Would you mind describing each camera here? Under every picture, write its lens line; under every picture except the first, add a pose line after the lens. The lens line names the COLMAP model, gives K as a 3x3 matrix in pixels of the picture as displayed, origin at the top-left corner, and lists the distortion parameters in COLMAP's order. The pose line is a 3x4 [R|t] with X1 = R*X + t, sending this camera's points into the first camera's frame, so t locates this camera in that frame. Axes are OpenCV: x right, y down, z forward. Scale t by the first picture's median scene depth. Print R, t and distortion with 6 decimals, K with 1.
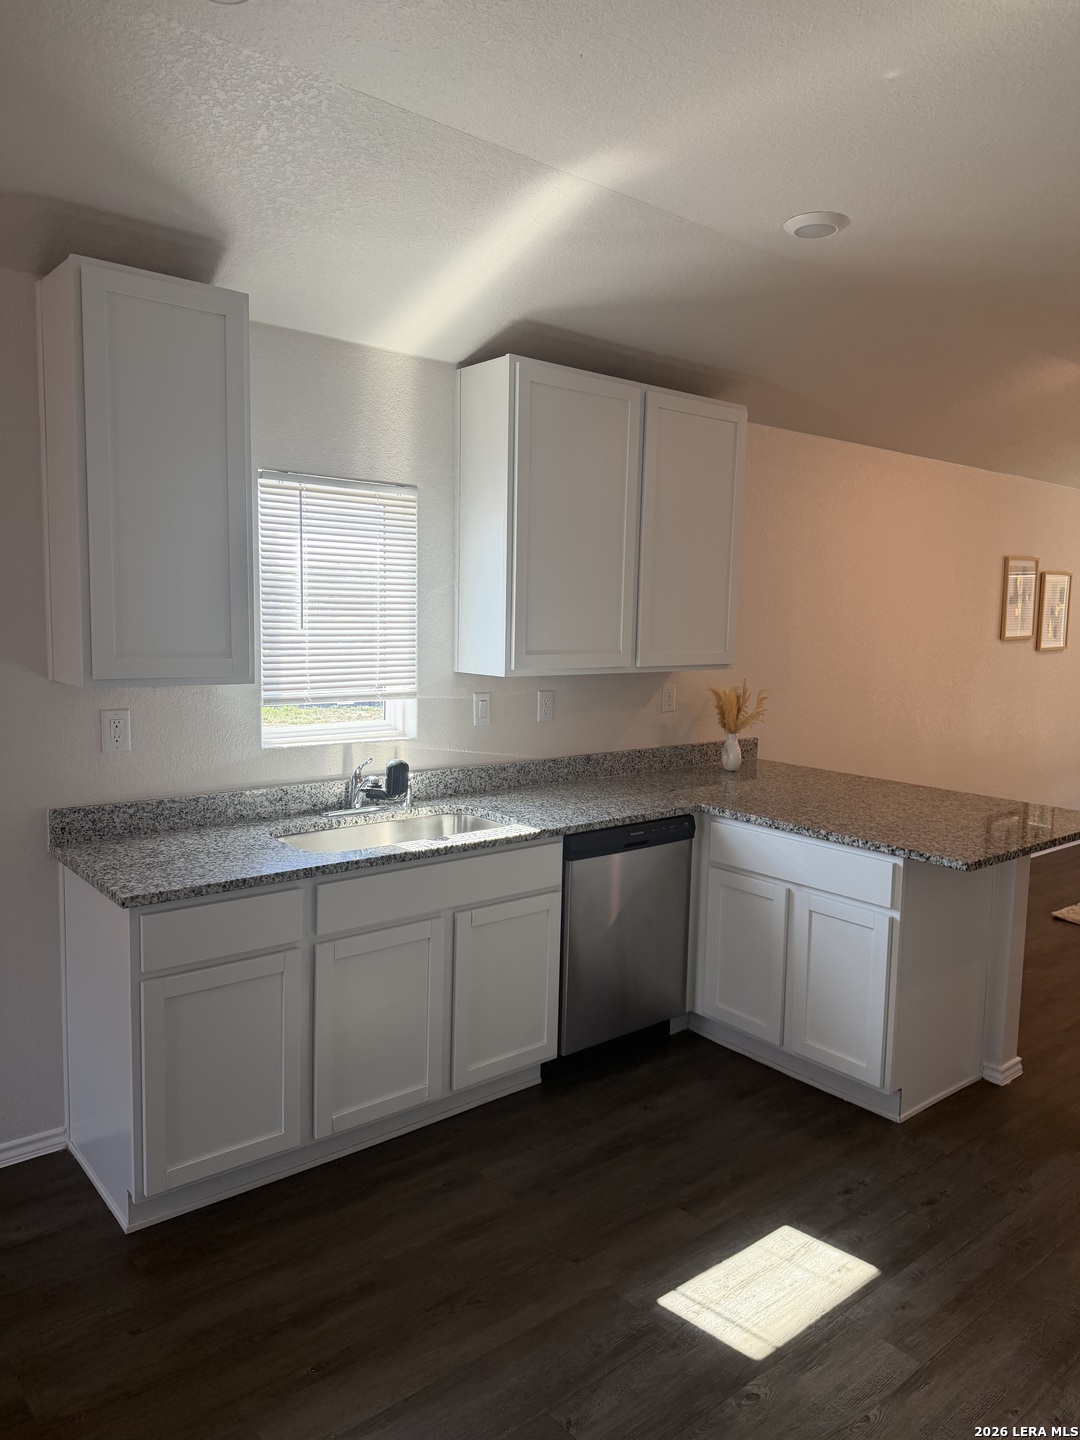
lens RADIAL K [[1004.9, 0, 542.8], [0, 1004.9, 715.2], [0, 0, 1]] dist [0.059987, -0.075727]
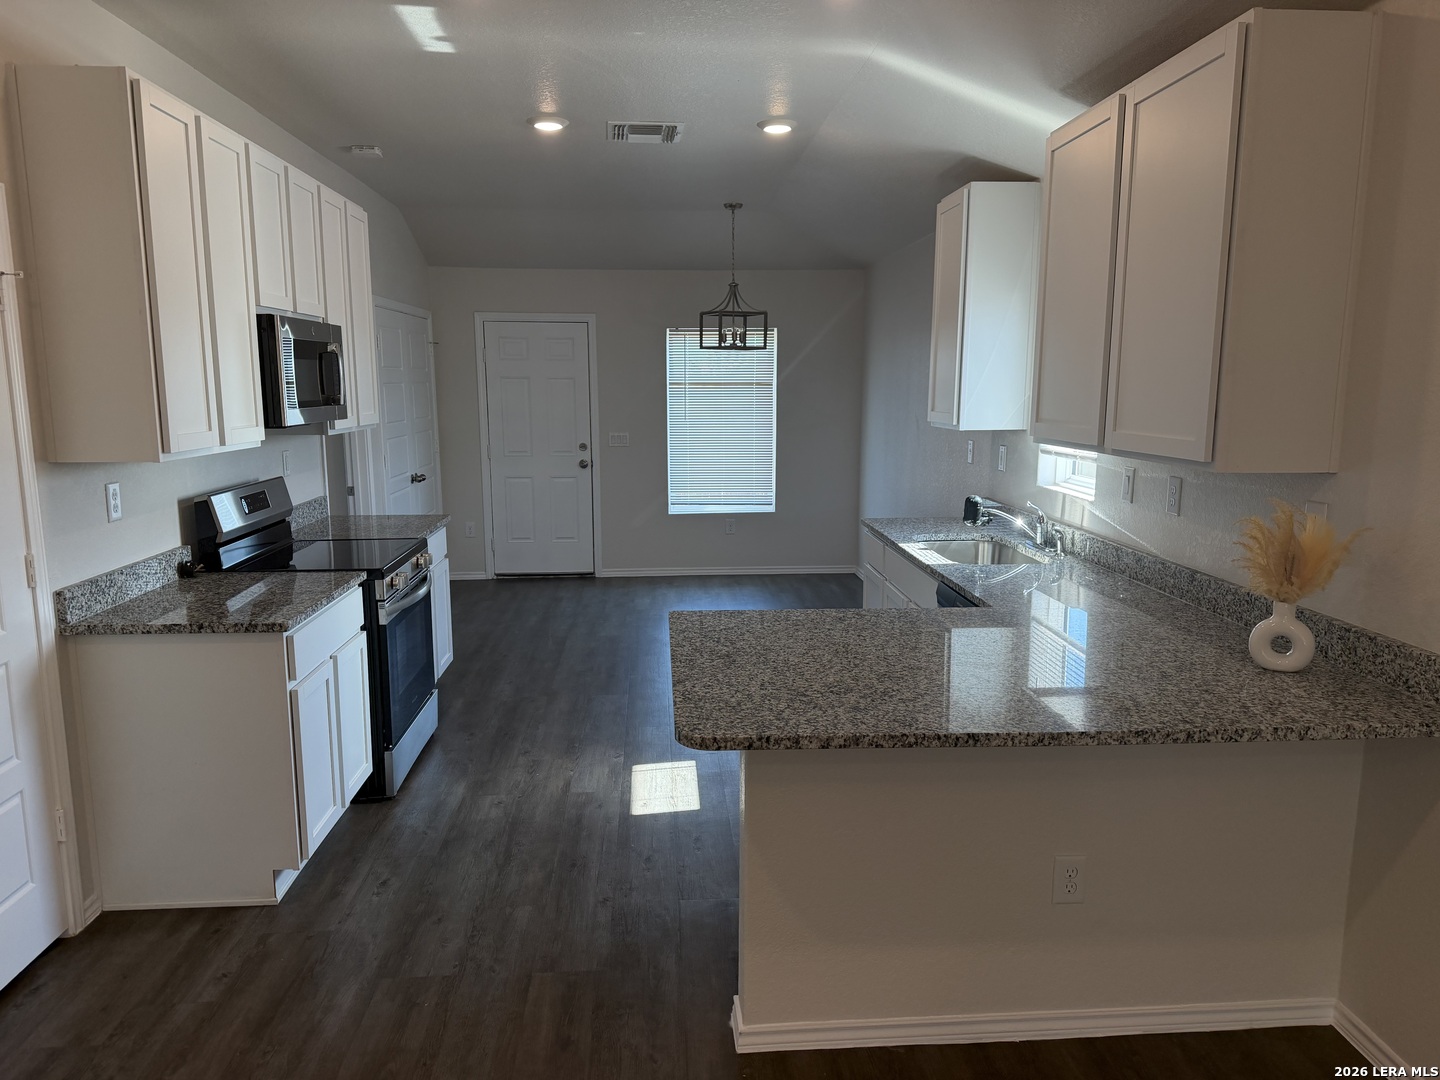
lens RADIAL K [[1004.9, 0, 717.9], [0, 1004.9, 544.0], [0, 0, 1]] dist [0.059987, -0.075727]
pose [[-0.587905, 0.109121, -0.801536, 1.212054], [-0.096369, 0.974356, 0.203333, -0.141717], [0.803169, 0.196783, -0.562312, 1.603976]]
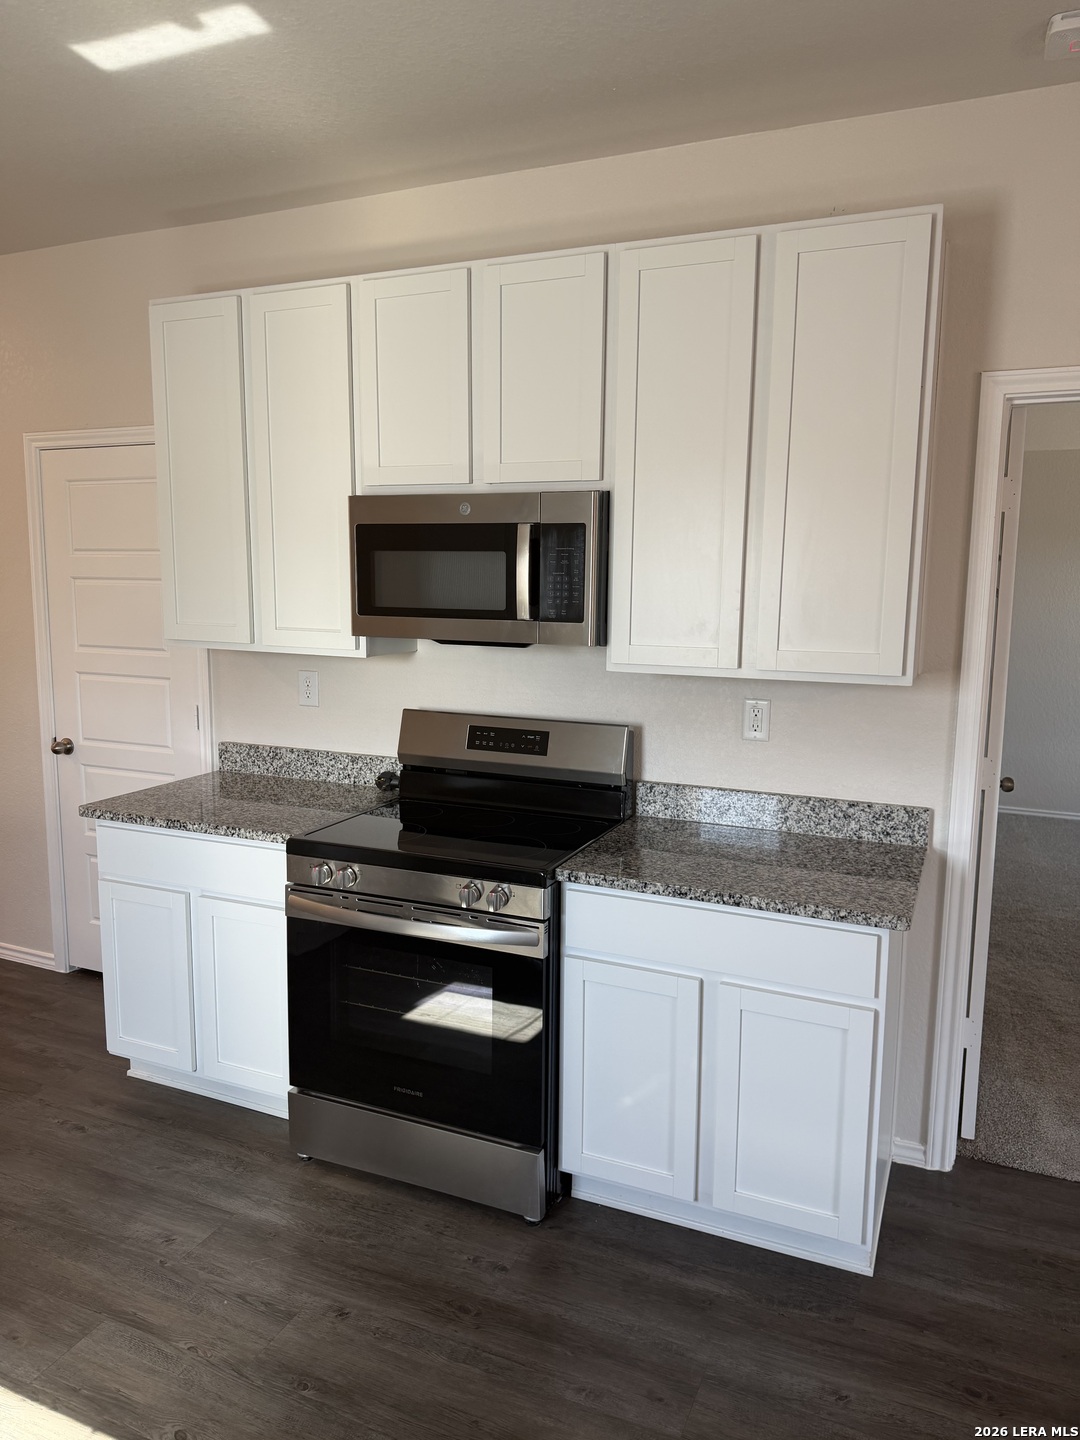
lens RADIAL K [[1014.9, 0, 538.5], [0, 1014.9, 719.3], [0, 0, 1]] dist [-0.003087, -0.005661]
pose [[-0.451716, -0.154189, 0.878737, -0.457355], [0.072238, 0.975397, 0.208284, -0.089619], [-0.889233, 0.157563, -0.429464, 0.715939]]
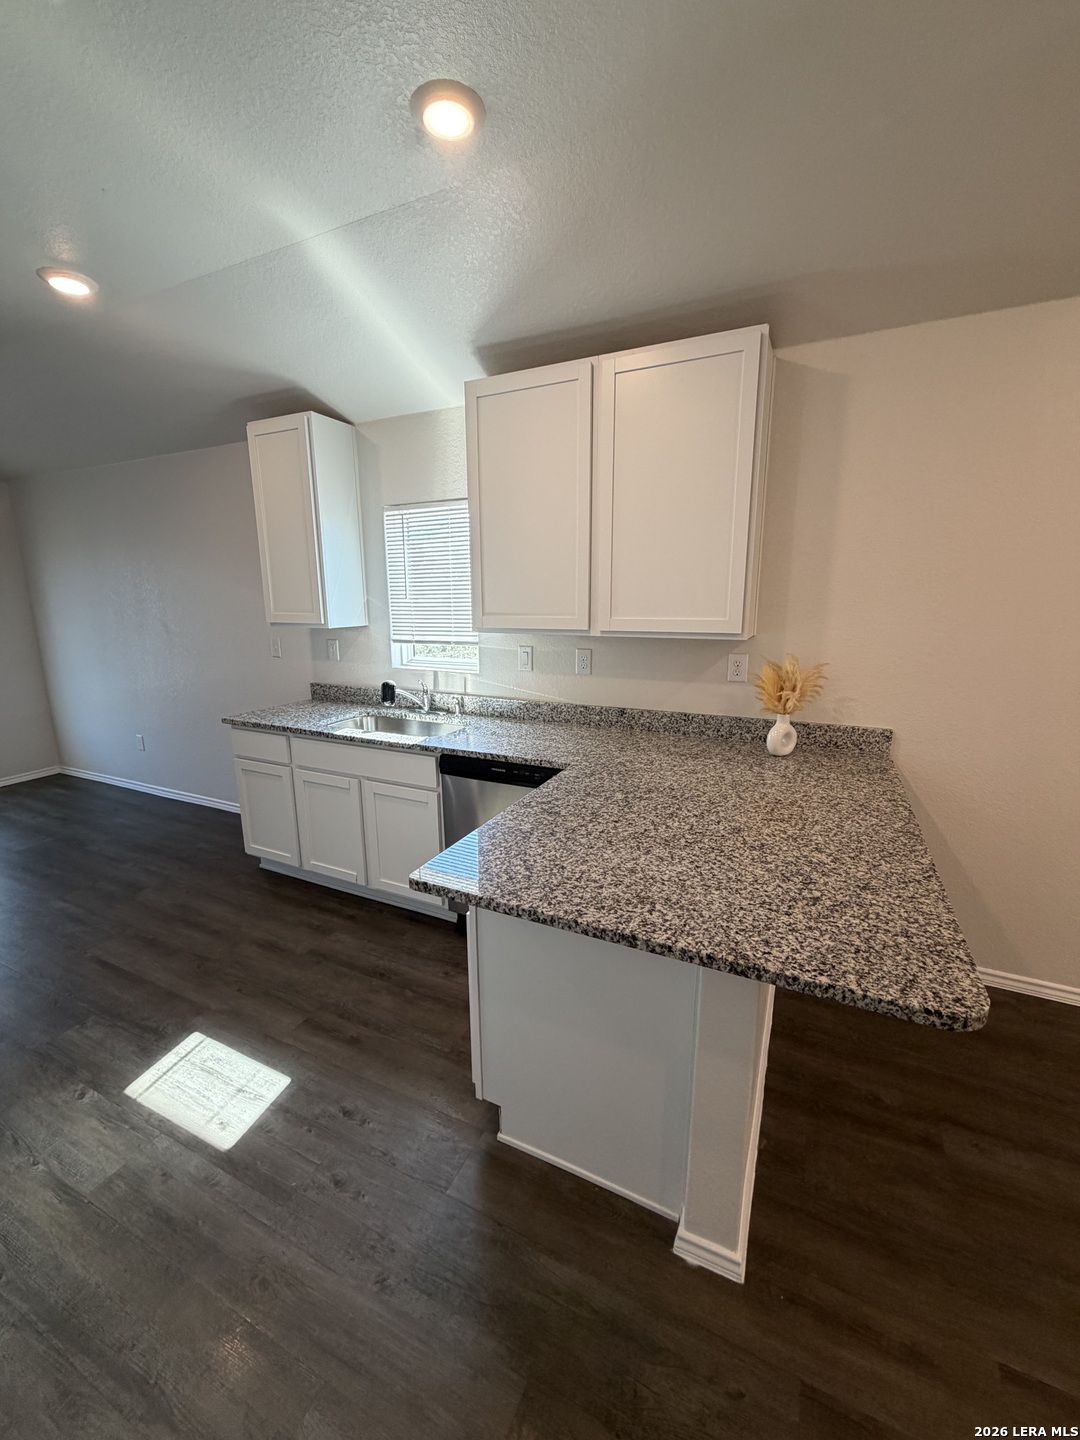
lens RADIAL K [[573.3, 0, 541.7], [0, 573.3, 719.2], [0, 0, 1]] dist [-0.001392, -0.000468]
pose [[0.420971, 0.170256, -0.890952, 0.839306], [-0.080553, 0.985363, 0.150237, -0.055853], [0.903490, 0.008524, 0.428524, 0.895529]]
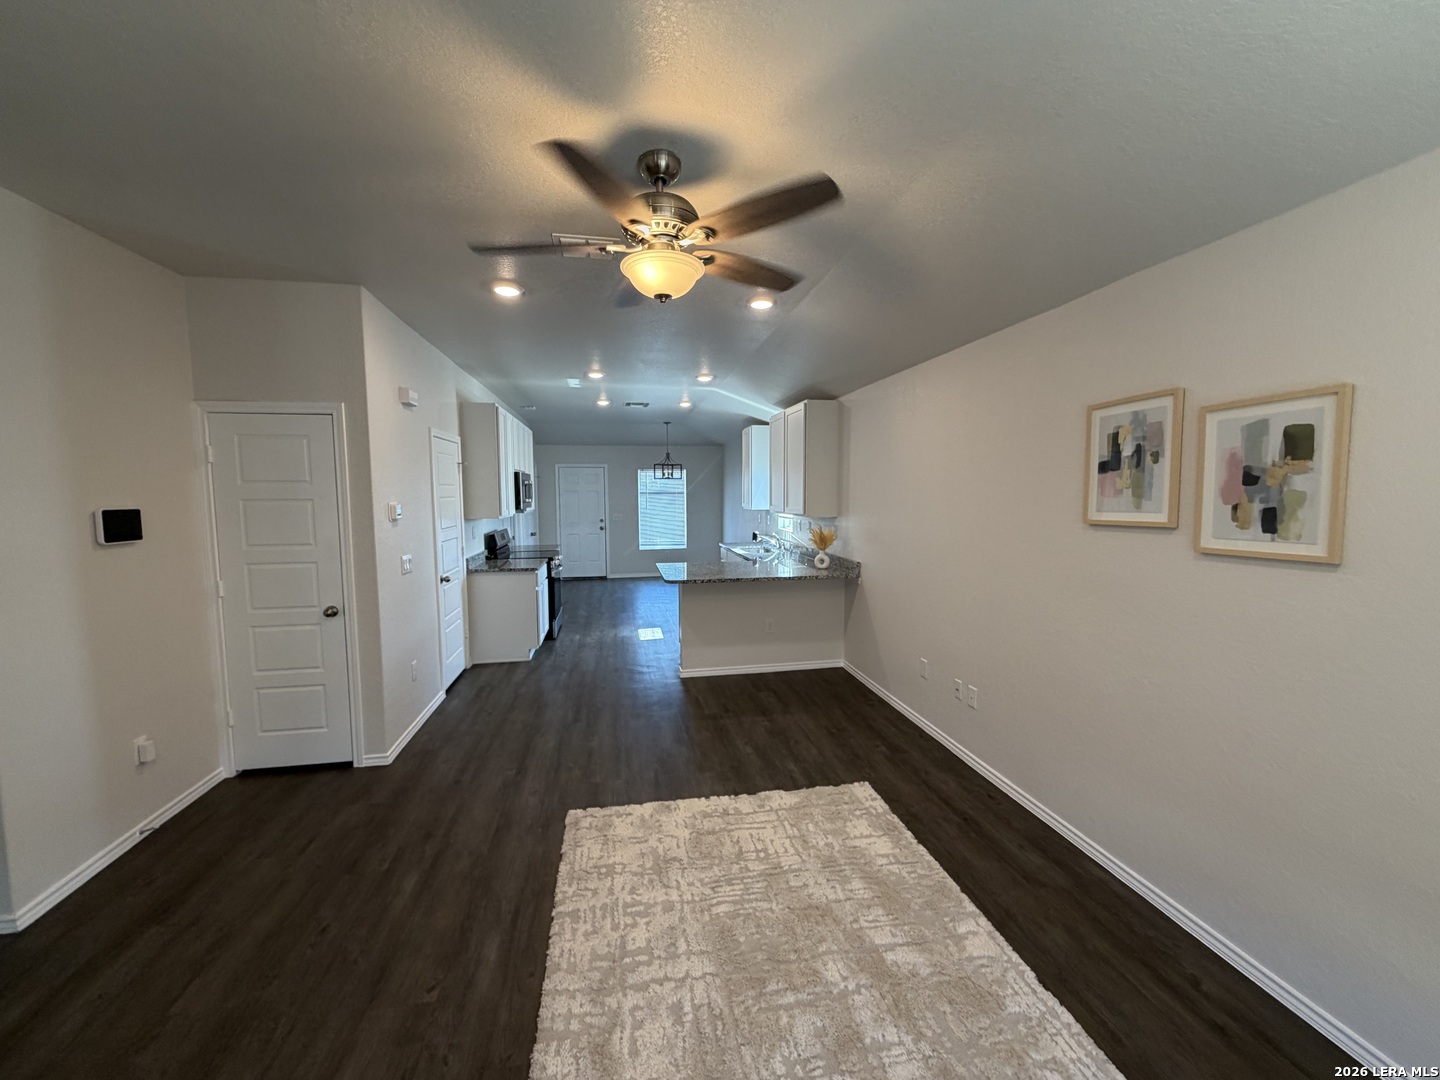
lens RADIAL K [[582.0, 0, 716.2], [0, 582.0, 536.0], [0, 0, 1]] dist [0.000865, -0.000016]
pose [[-0.493194, 0.049915, -0.868486, 2.003209], [-0.095726, 0.989176, 0.111212, -0.184261], [0.864636, 0.137986, -0.483077, 2.096553]]
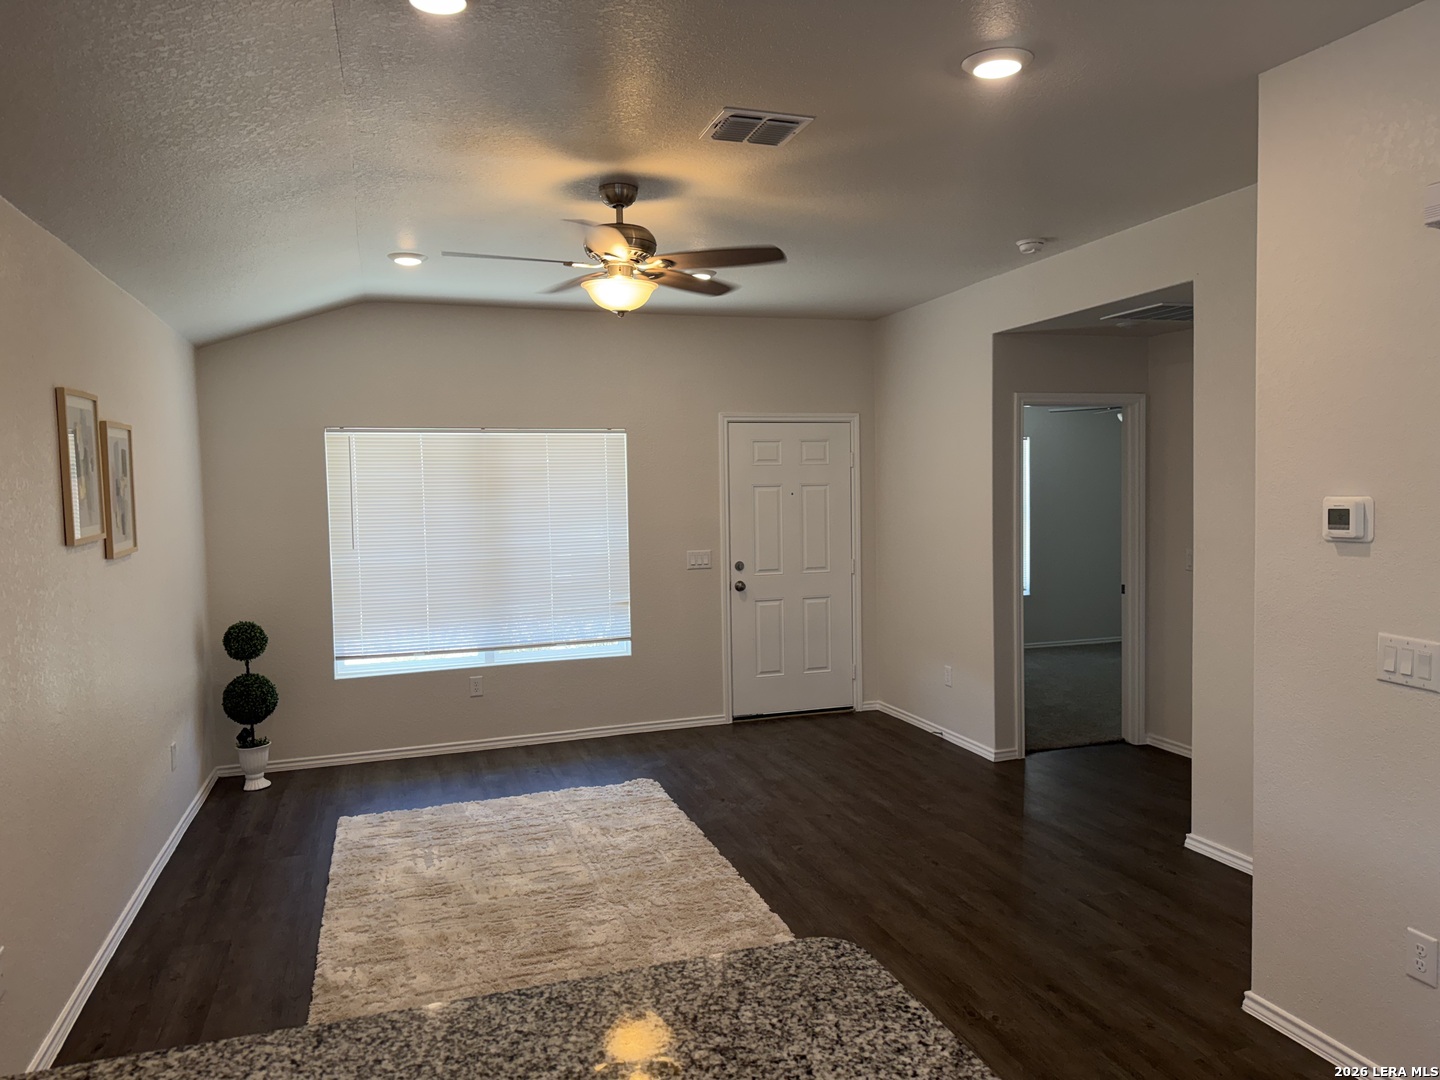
lens RADIAL K [[1014.9, 0, 725.0], [0, 1014.9, 540.5], [0, 0, 1]] dist [-0.003087, -0.005661]
pose [[0.360741, -0.080785, 0.929161, 0.190722], [0.127080, 0.991208, 0.036842, -0.114997], [-0.923968, 0.104787, 0.367835, 1.067211]]
